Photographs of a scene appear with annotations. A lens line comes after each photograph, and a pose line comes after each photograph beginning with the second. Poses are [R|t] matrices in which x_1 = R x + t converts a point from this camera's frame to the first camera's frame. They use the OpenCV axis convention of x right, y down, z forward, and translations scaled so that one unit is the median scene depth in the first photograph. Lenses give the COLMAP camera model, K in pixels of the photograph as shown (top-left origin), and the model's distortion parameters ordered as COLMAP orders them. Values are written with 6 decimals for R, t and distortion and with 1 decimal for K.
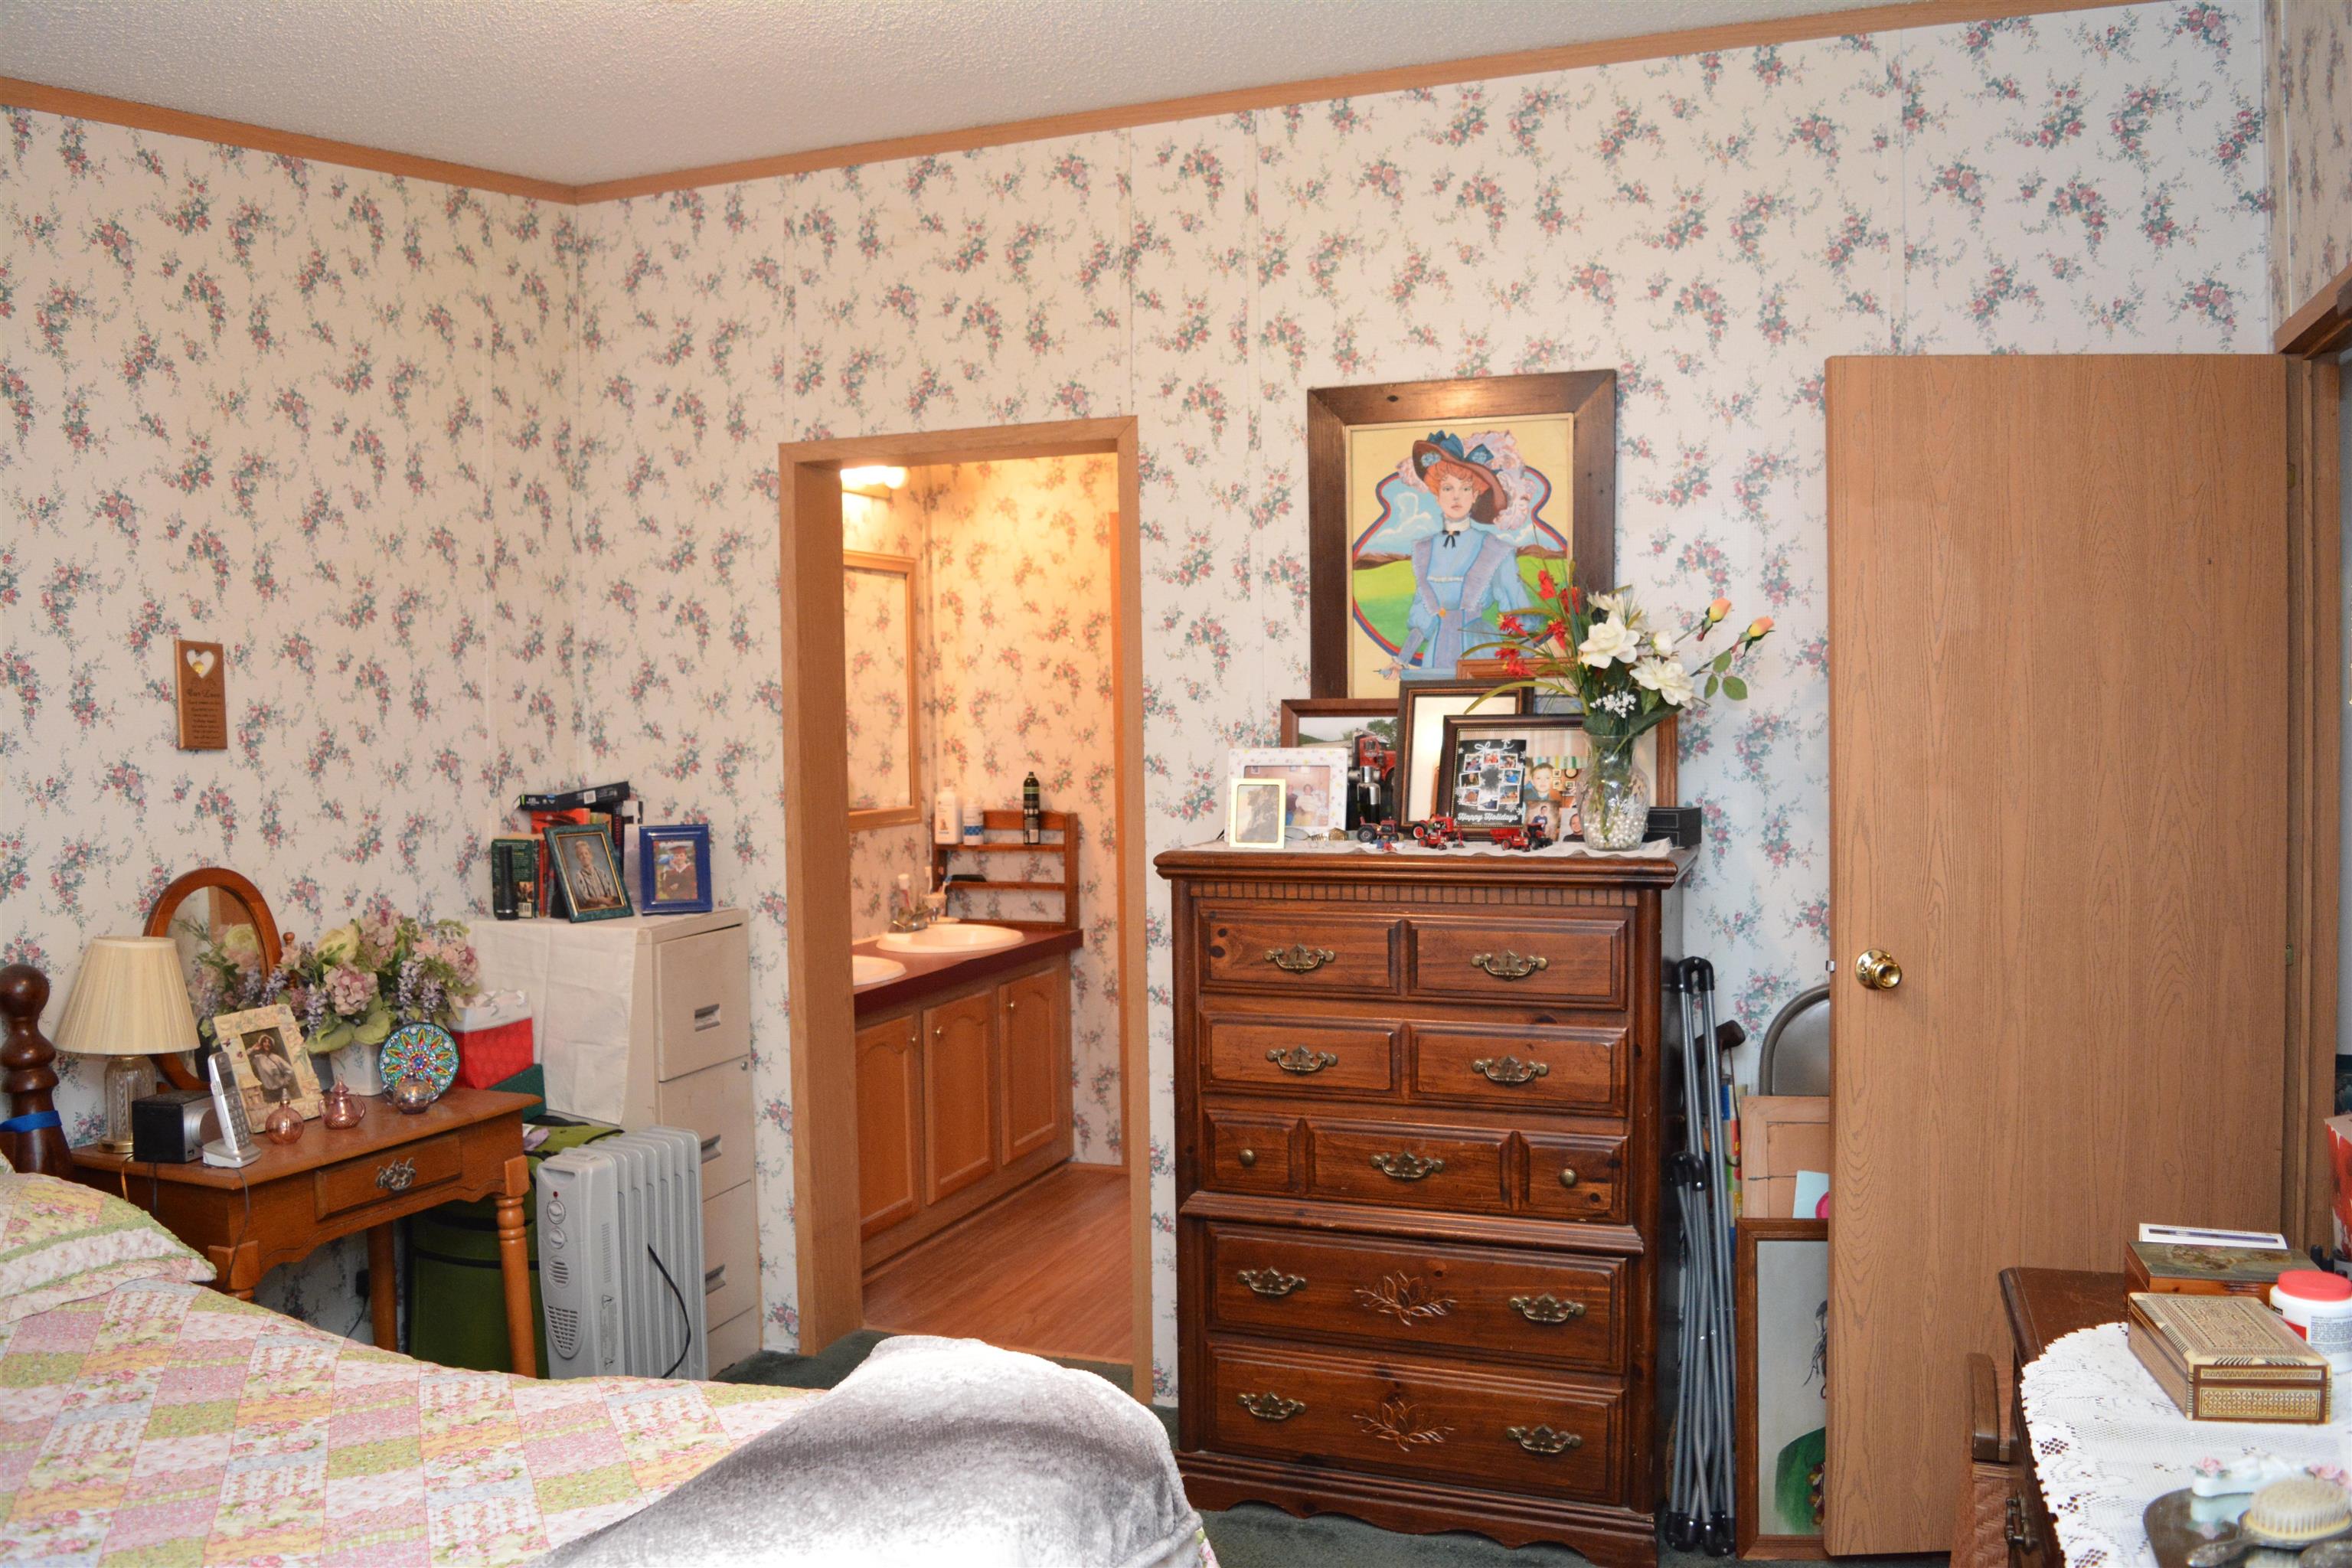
lens RADIAL K [[1832.0, 0, 1180.8], [0, 1832.0, 785.1], [0, 0, 1]] dist [-0.096215, 0.024519]
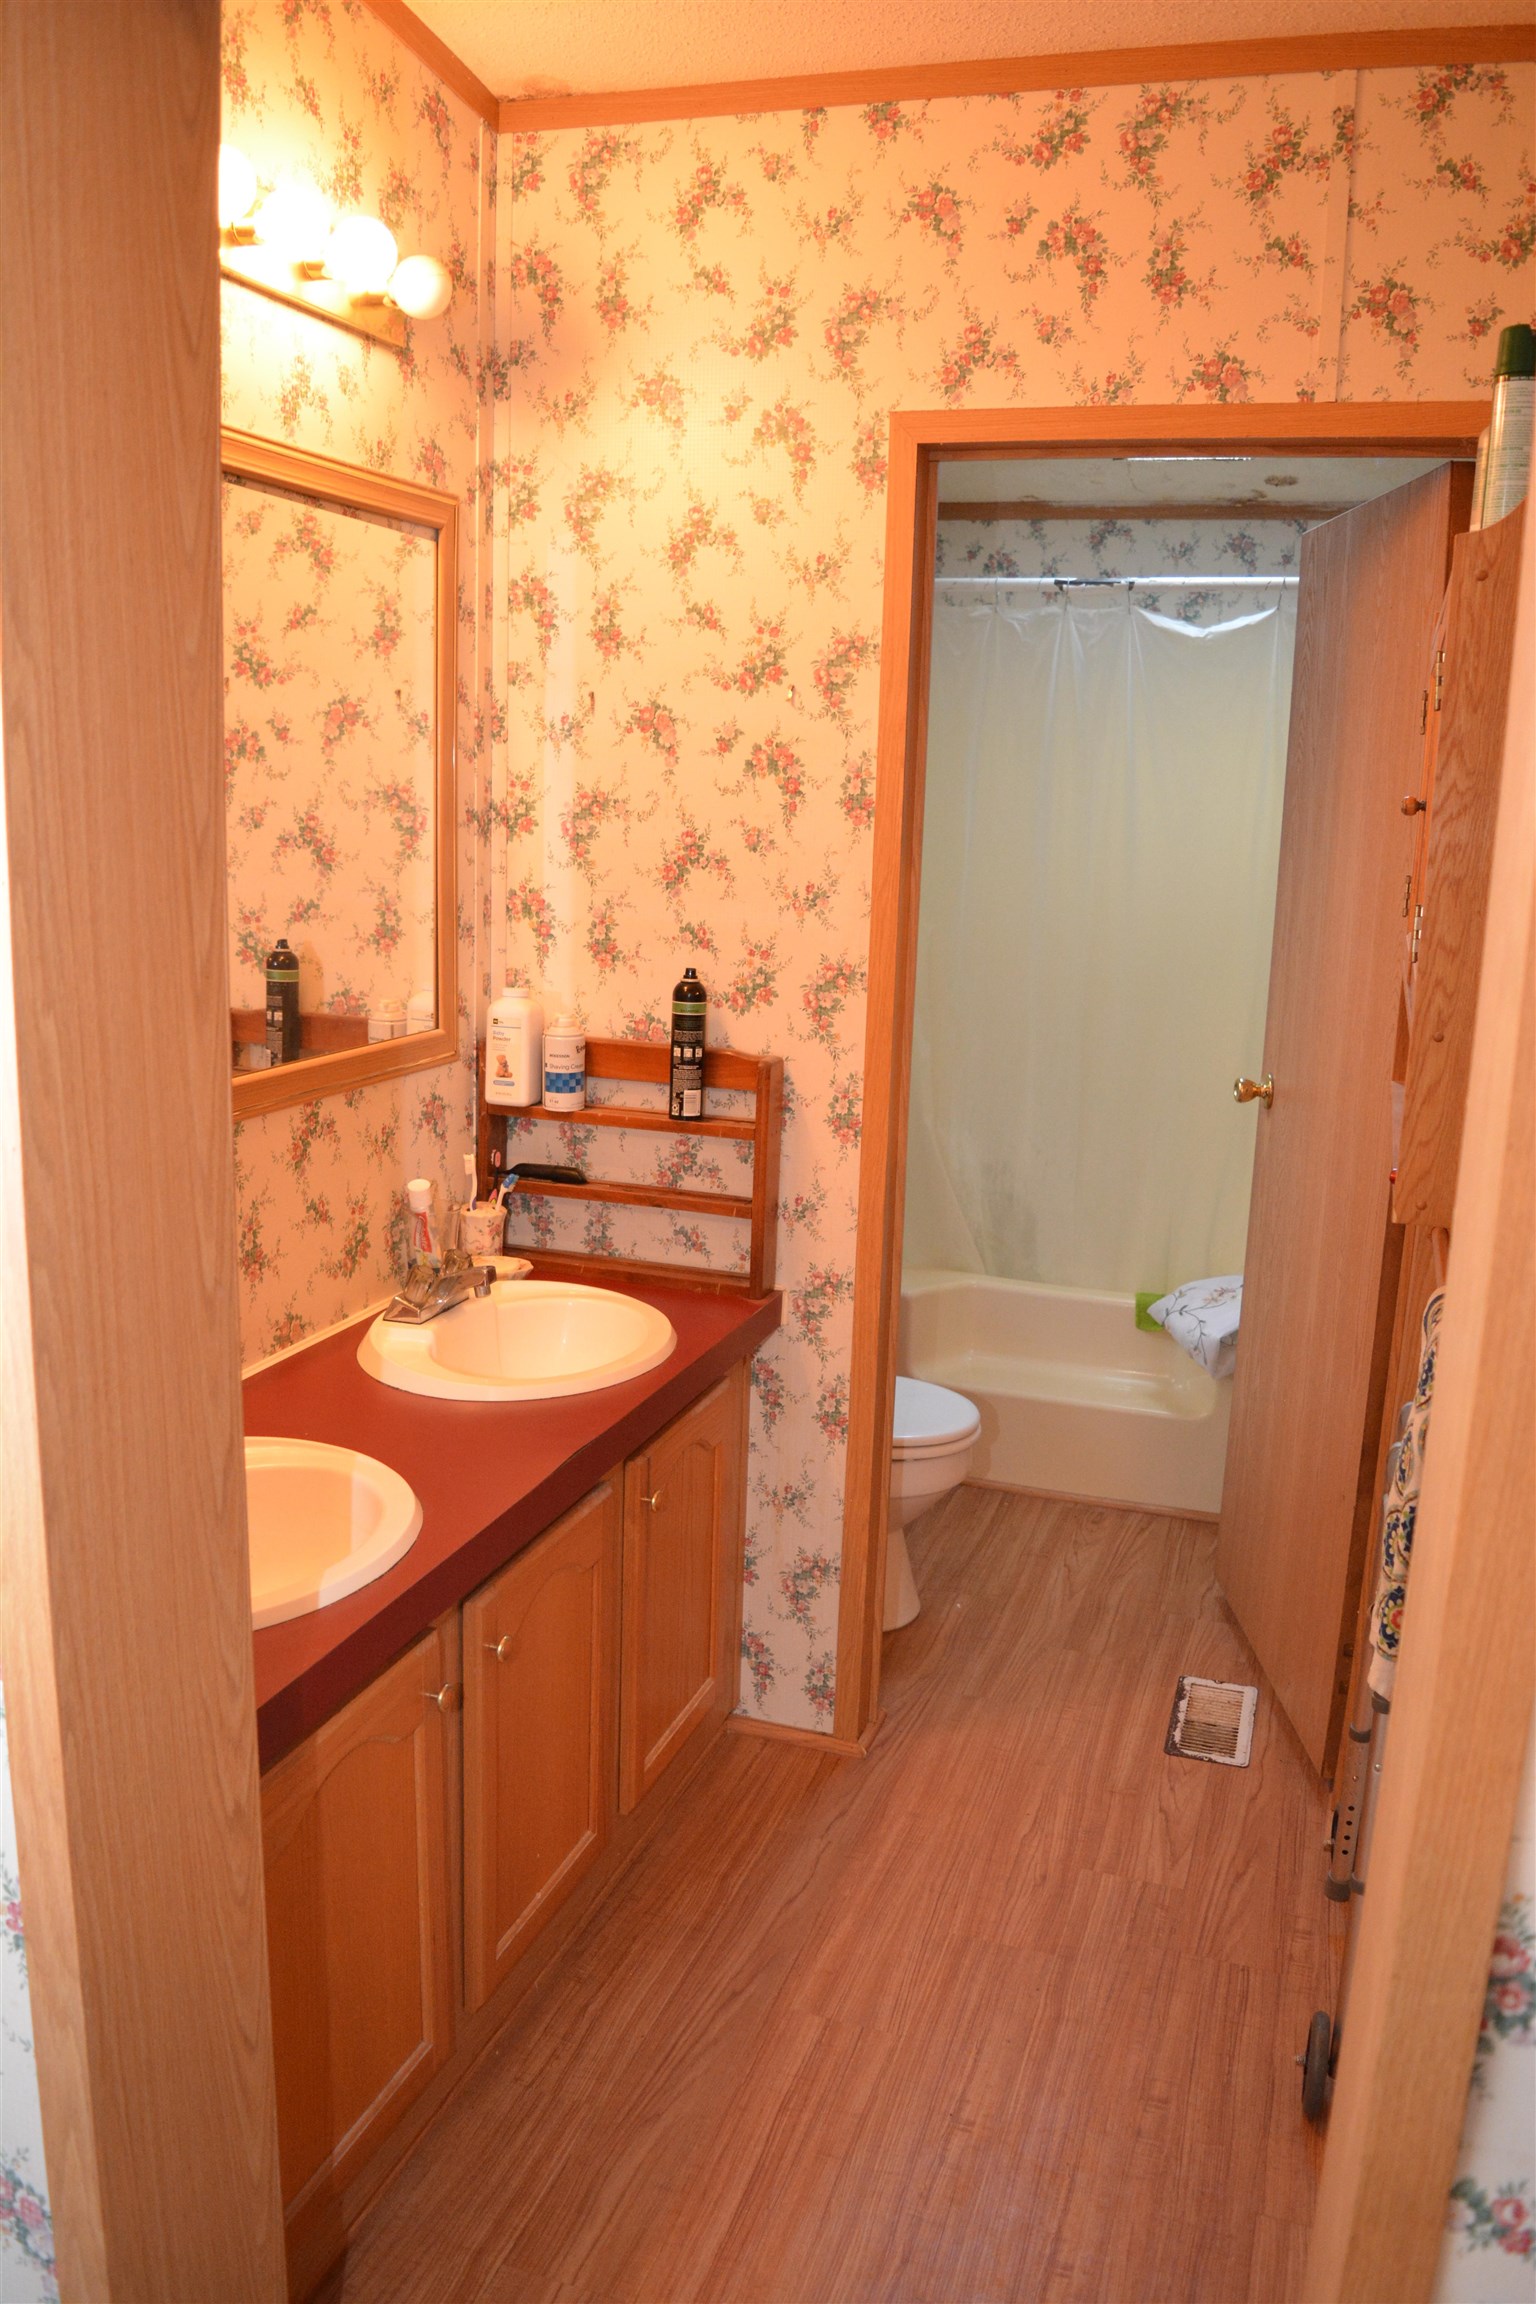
lens RADIAL K [[1794.6, 0, 755.2], [0, 1794.6, 1150.9], [0, 0, 1]] dist [-0.096215, 0.024519]
pose [[0.998386, 0.039783, 0.040533, -0.081181], [-0.045904, 0.985490, 0.163406, -0.037373], [-0.033444, -0.165003, 0.985726, 0.524903]]
